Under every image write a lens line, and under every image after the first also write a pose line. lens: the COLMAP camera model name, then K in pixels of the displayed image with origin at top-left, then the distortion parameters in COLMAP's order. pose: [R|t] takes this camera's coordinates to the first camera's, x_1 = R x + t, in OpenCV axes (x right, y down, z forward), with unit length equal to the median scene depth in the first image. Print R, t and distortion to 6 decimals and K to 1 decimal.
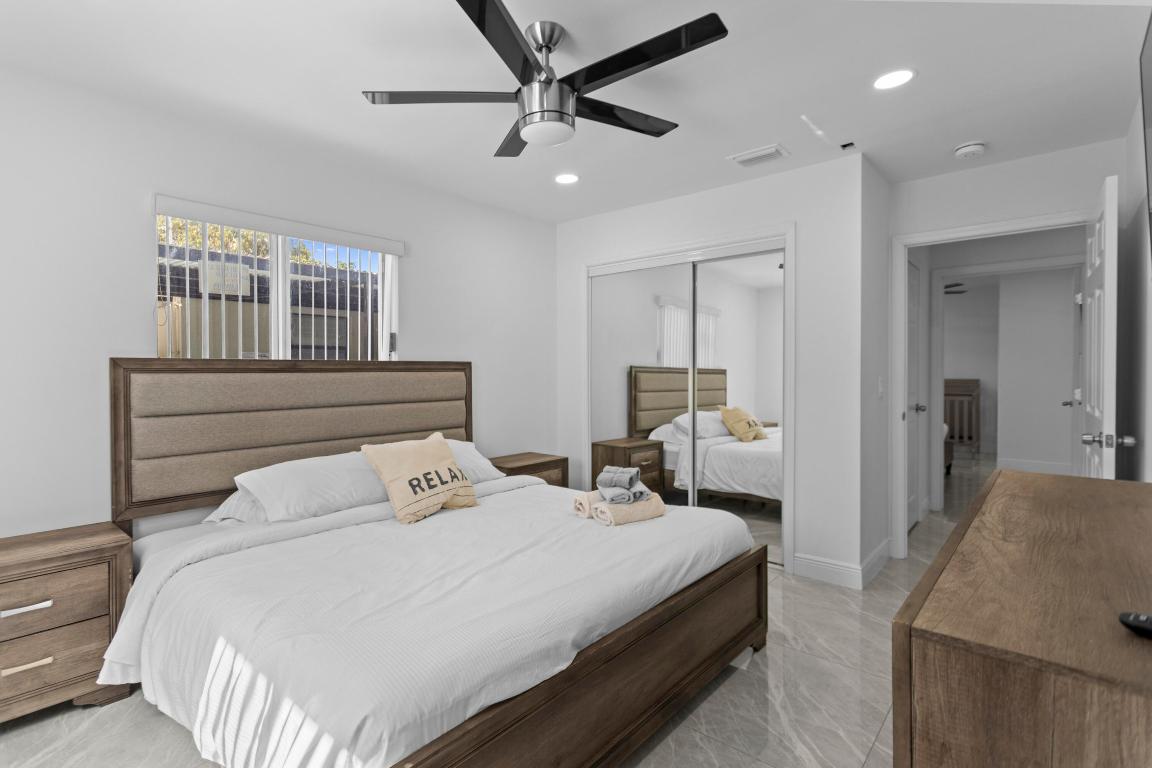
lens RADIAL K [[550.9, 0, 576.0], [0, 550.9, 387.8], [0, 0, 1]] dist [-0.009933, 0.007234]
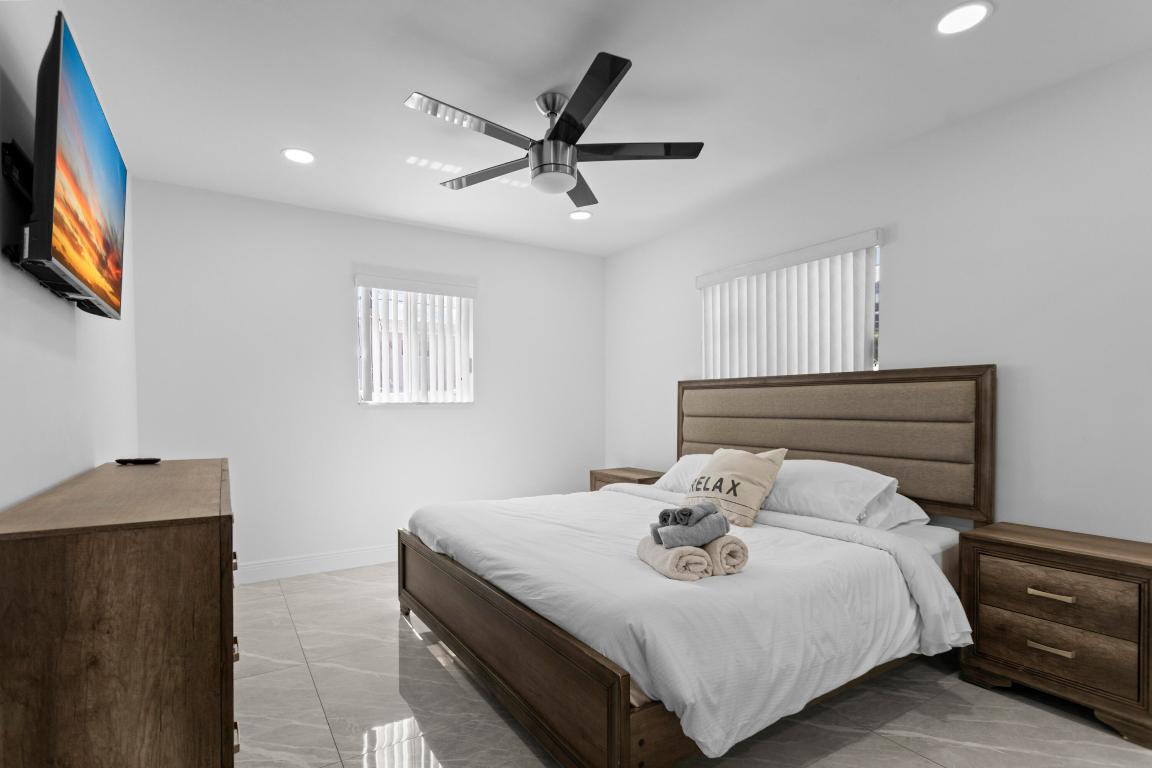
lens RADIAL K [[550.9, 0, 576.3], [0, 550.9, 383.6], [0, 0, 1]] dist [-0.009933, 0.007234]
pose [[-0.300969, -0.010378, -0.953577, 0.807834], [-0.006781, 0.999939, -0.008743, -0.023441], [0.953610, 0.003835, -0.301021, 1.001522]]
